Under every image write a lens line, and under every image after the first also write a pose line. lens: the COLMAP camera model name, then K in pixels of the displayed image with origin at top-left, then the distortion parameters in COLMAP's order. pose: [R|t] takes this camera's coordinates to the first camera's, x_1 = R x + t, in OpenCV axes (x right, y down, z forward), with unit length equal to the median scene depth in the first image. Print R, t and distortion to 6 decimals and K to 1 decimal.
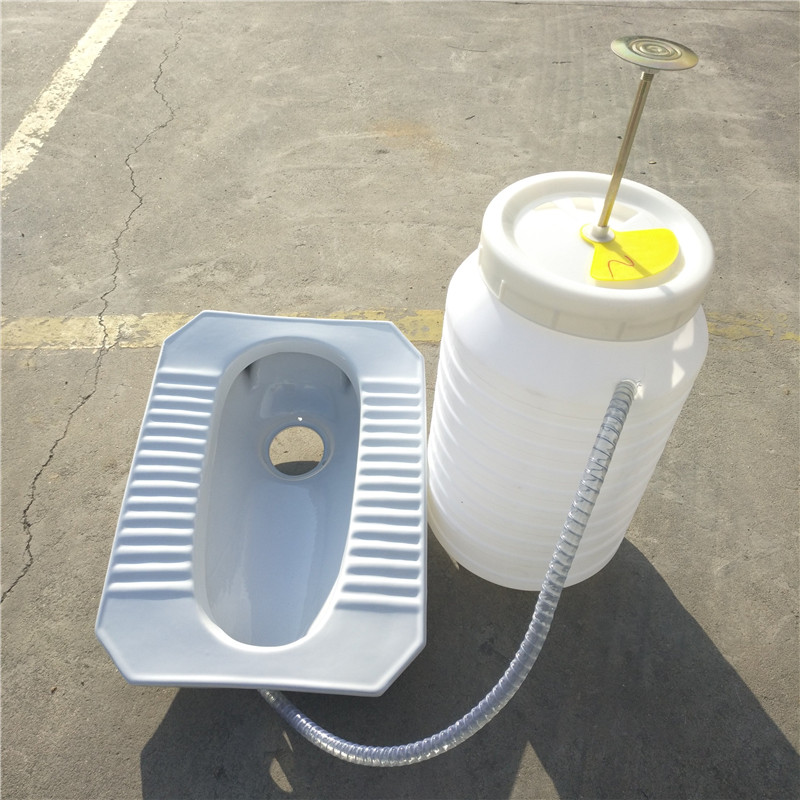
lens RADIAL K [[760.7, 0, 403.3], [0, 760.7, 403.9], [0, 0, 1]] dist [0.007891, 0.000000]
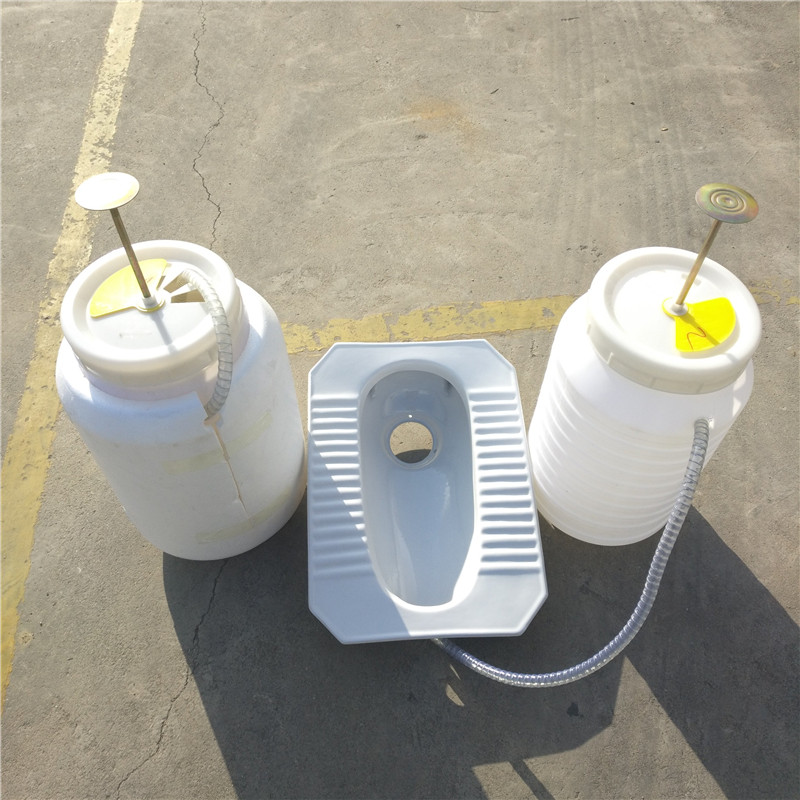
lens RADIAL K [[760.7, 0, 405.3], [0, 760.7, 398.8], [0, 0, 1]] dist [0.007891, 0.000000]
pose [[0.996446, -0.080545, 0.024635, -0.192106], [0.076252, 0.986873, 0.142365, -0.206426], [-0.035778, -0.139981, 0.989508, -0.248865]]
